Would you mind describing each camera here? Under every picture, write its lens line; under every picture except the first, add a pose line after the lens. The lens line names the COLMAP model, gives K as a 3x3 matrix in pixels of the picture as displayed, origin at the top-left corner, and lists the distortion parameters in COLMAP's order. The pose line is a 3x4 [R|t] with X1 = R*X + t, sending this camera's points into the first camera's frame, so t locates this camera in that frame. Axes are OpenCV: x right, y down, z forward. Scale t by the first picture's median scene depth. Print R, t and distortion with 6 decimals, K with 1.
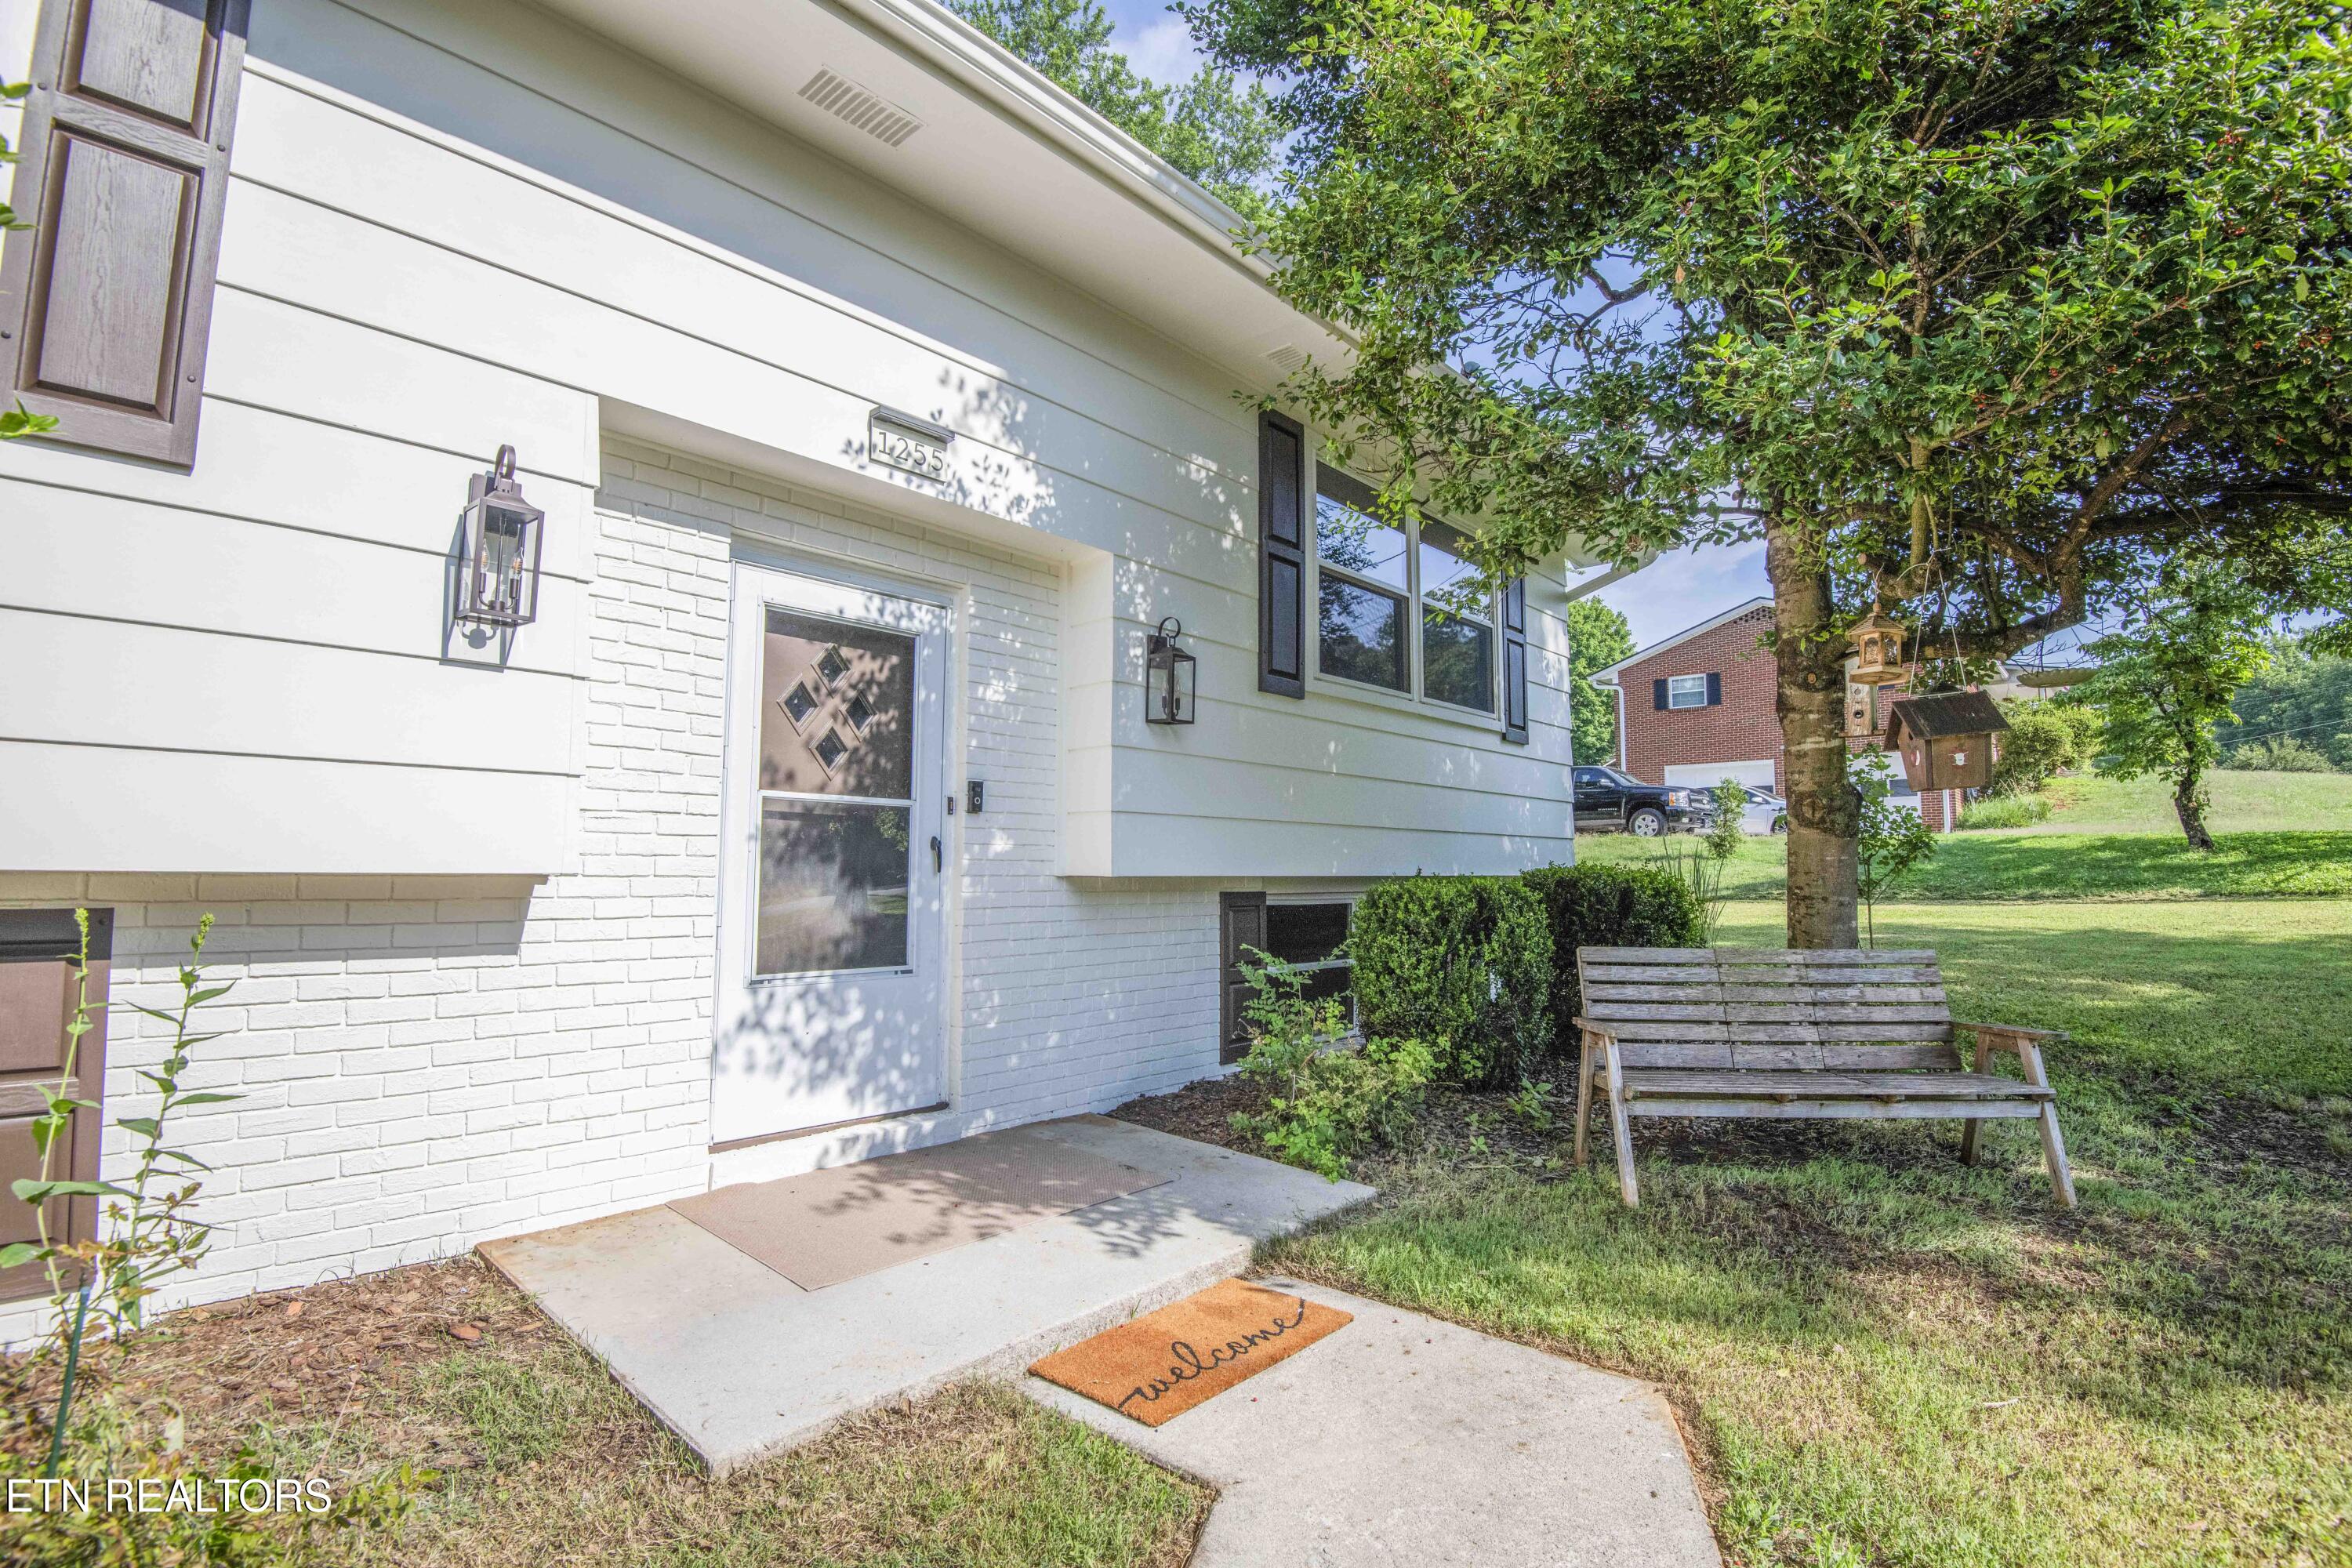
lens RADIAL K [[1083.6, 0, 1171.1], [0, 1083.6, 781.9], [0, 0, 1]] dist [-0.033782, -0.007731]
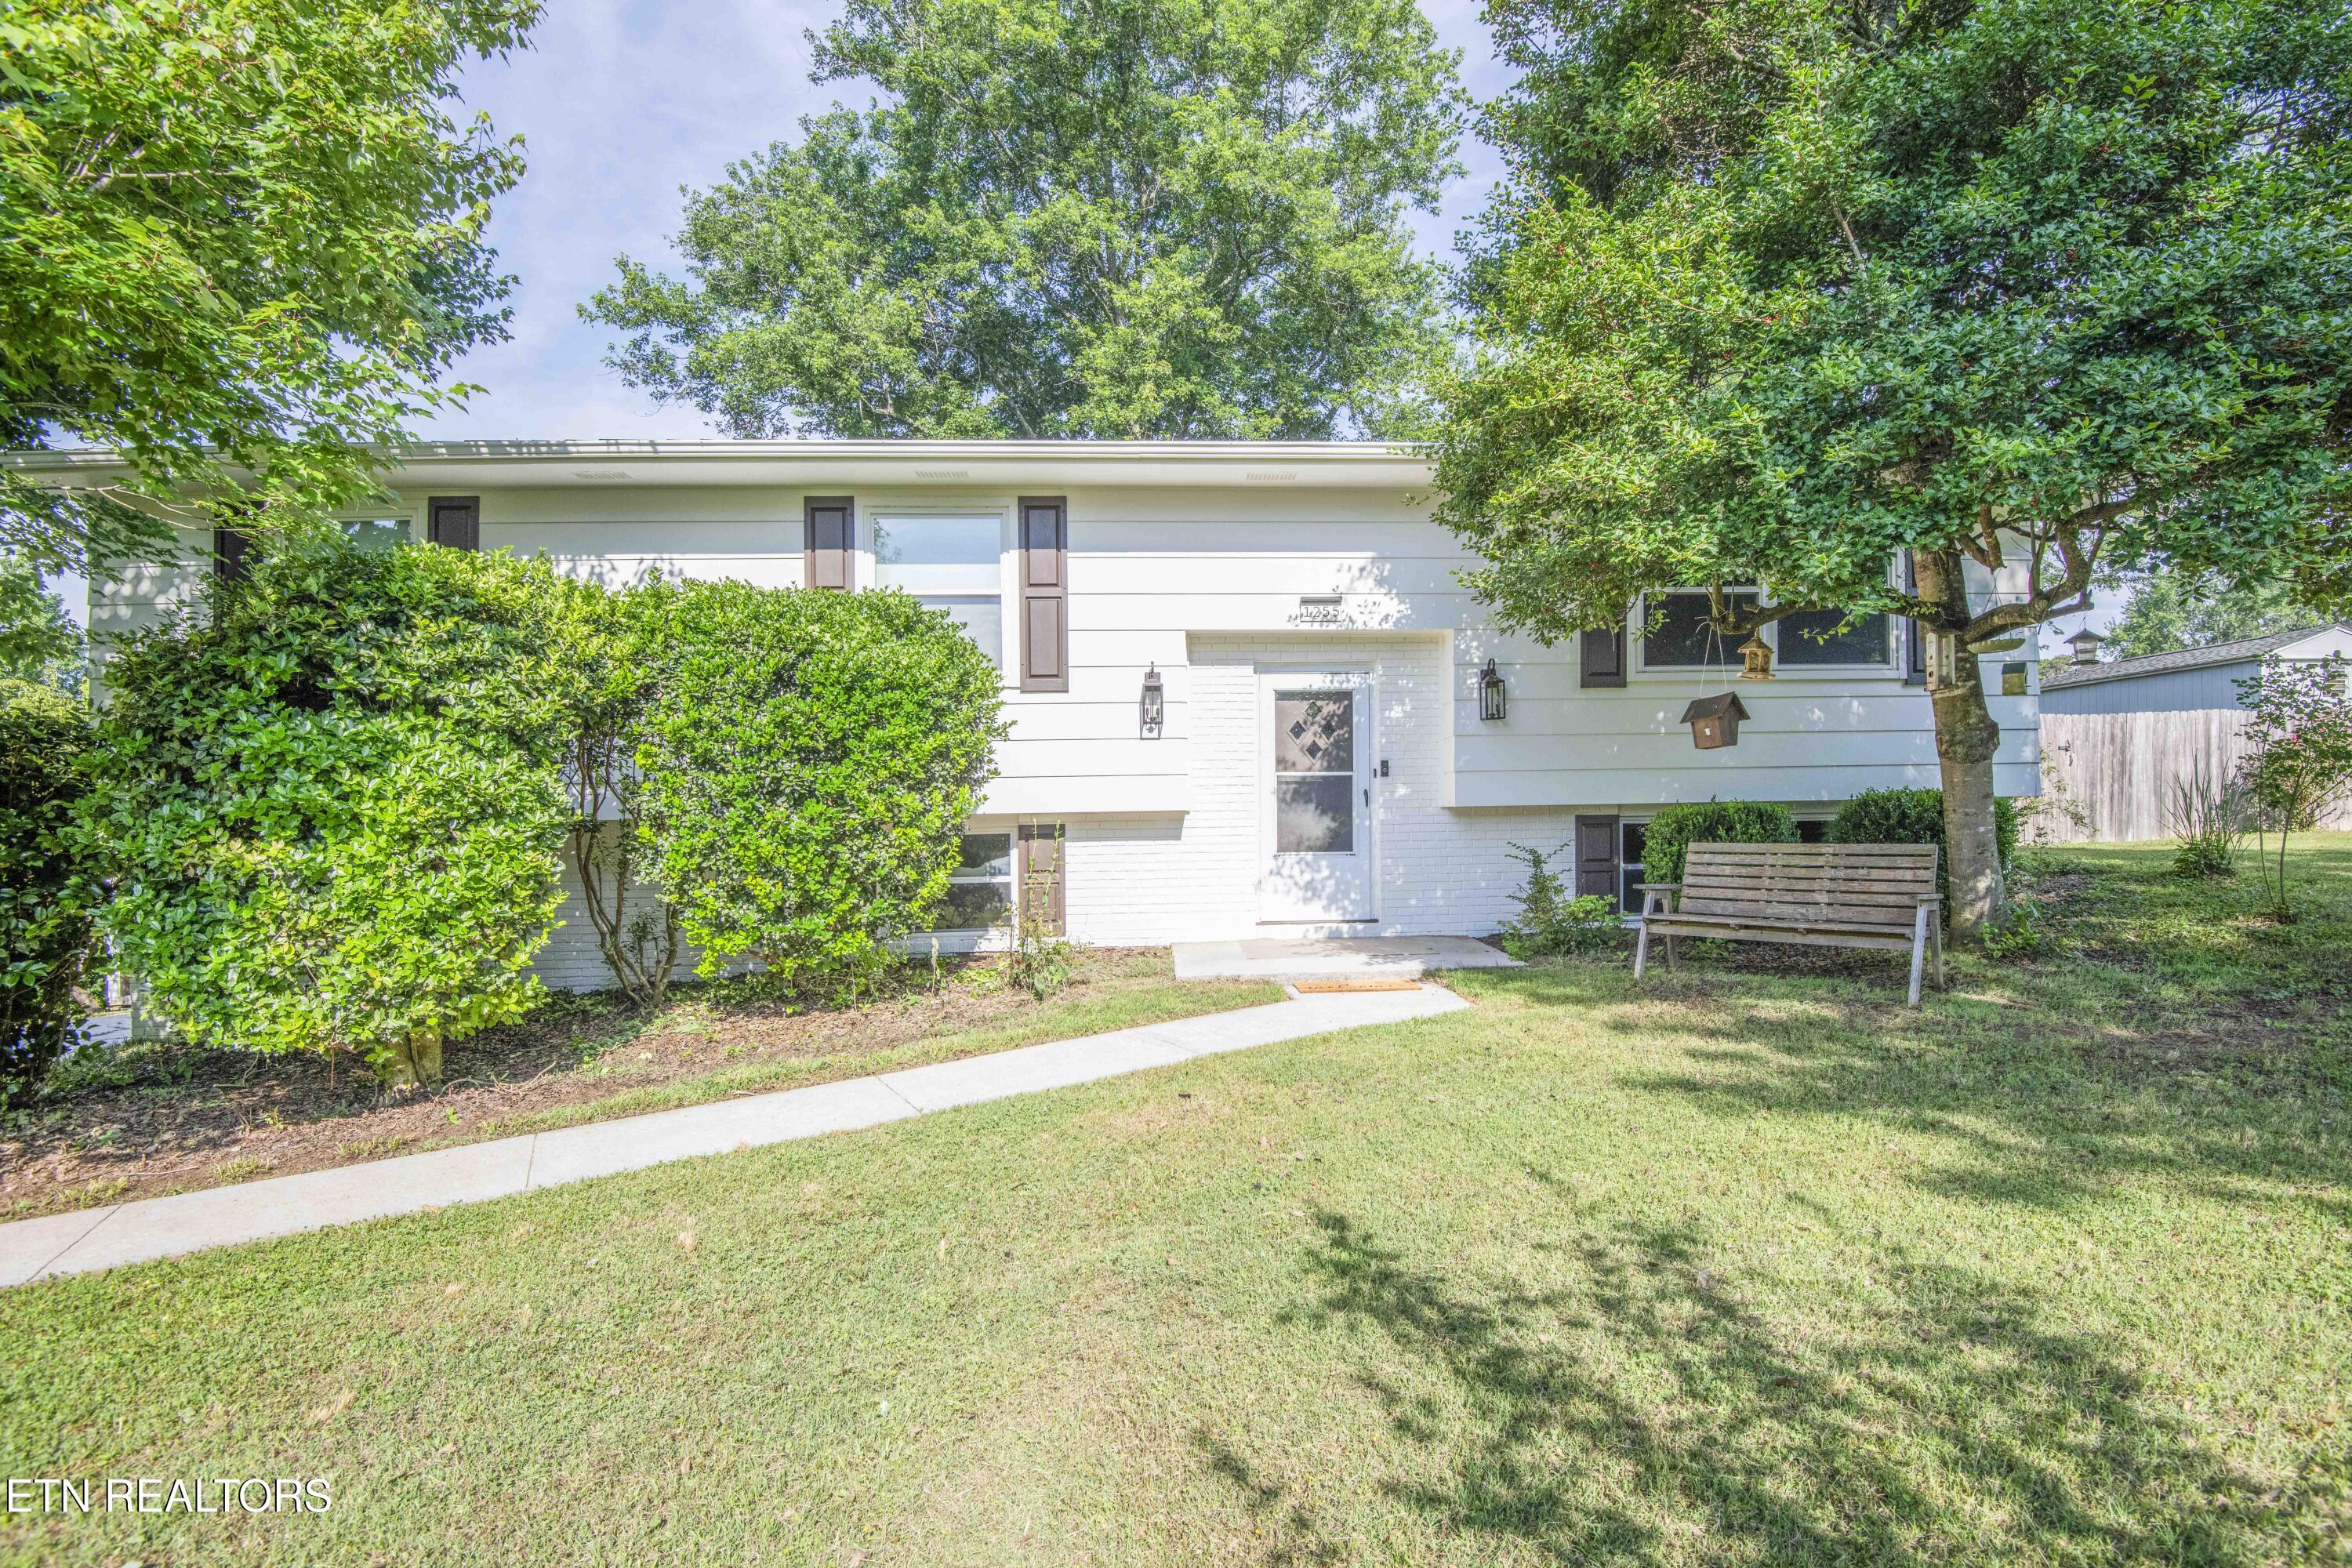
lens RADIAL K [[1083.6, 0, 1179.5], [0, 1083.6, 796.6], [0, 0, 1]] dist [-0.033782, -0.007731]
pose [[0.700920, -0.031284, -0.712554, 1.026660], [0.077857, 0.996424, 0.032838, -0.030144], [0.708978, -0.078494, 0.700849, -0.699689]]
